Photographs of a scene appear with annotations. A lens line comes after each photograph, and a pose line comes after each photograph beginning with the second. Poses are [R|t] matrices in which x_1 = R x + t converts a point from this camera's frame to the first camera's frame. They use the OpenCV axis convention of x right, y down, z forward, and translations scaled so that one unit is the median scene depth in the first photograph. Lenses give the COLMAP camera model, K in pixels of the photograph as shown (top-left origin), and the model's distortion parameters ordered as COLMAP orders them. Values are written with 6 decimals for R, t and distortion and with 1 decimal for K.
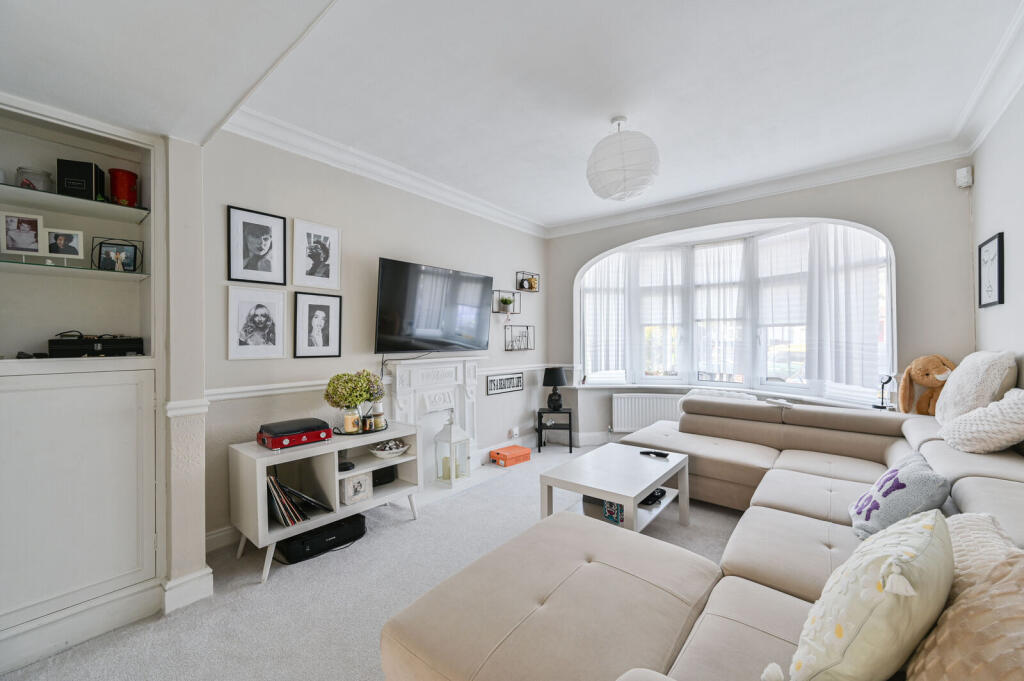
lens RADIAL K [[408.4, 0, 512.0], [0, 408.4, 340.5], [0, 0, 1]] dist [0.000297, 0.000101]
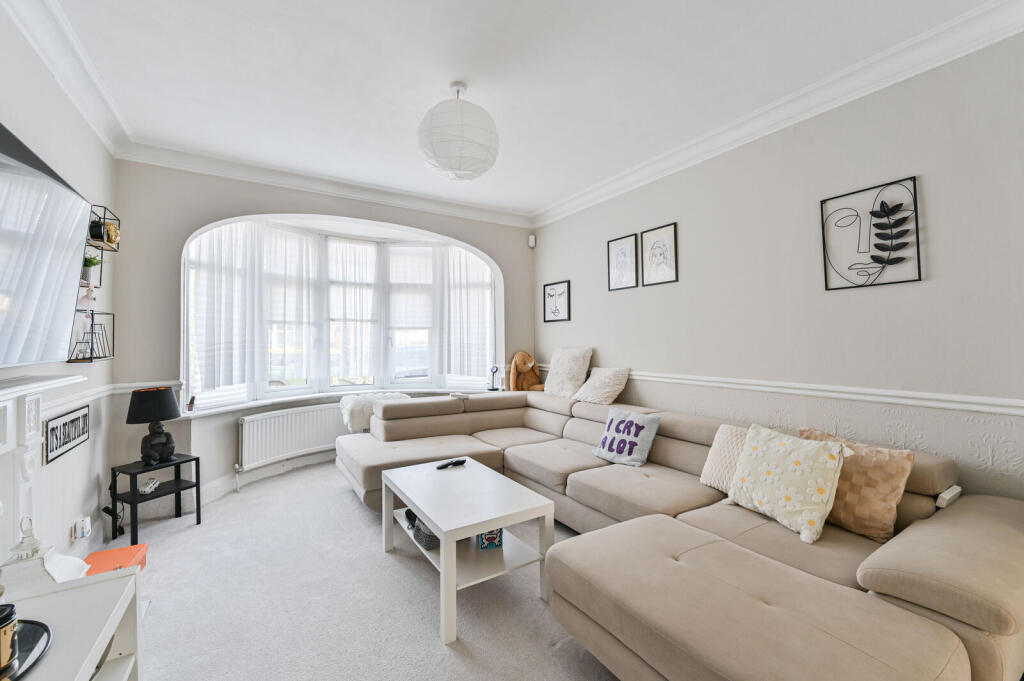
lens RADIAL K [[414.2, 0, 512.0], [0, 414.2, 340.5], [0, 0, 1]] dist [-0.000960, -0.000029]
pose [[0.315388, 0.004521, 0.948952, -0.305648], [0.001449, 0.999985, -0.005245, 0.001980], [-0.948962, 0.003029, 0.315377, 0.353469]]
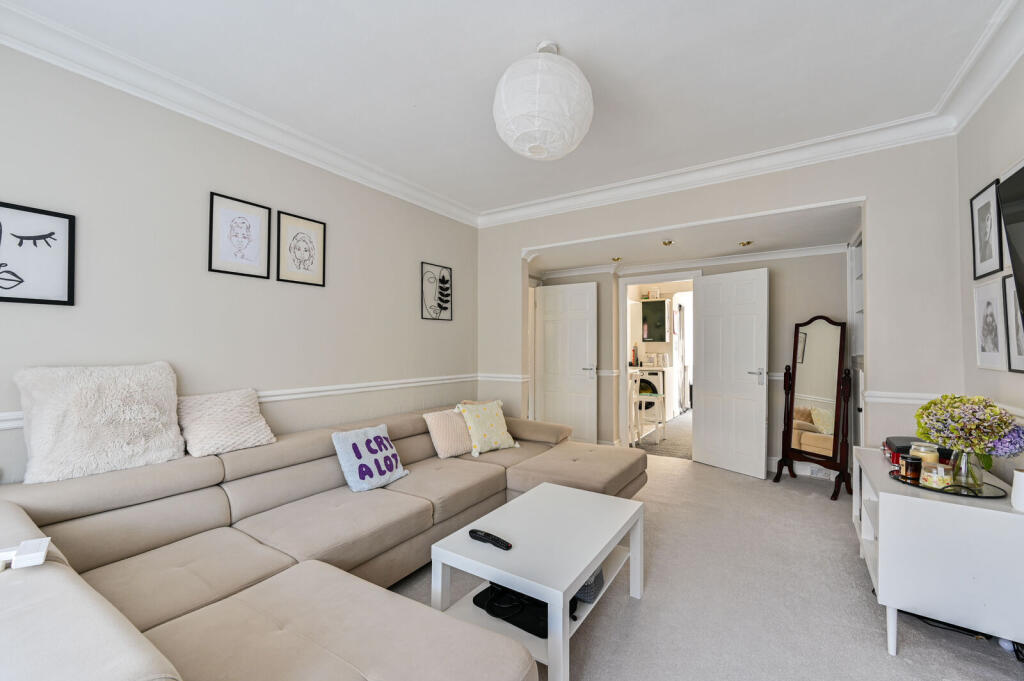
lens RADIAL K [[414.2, 0, 512.0], [0, 414.2, 340.5], [0, 0, 1]] dist [-0.000960, -0.000029]
pose [[-0.994860, -0.003268, -0.101204, 0.228018], [-0.001467, 0.999839, -0.017867, -0.005164], [0.101246, -0.017626, -0.994705, 0.998521]]
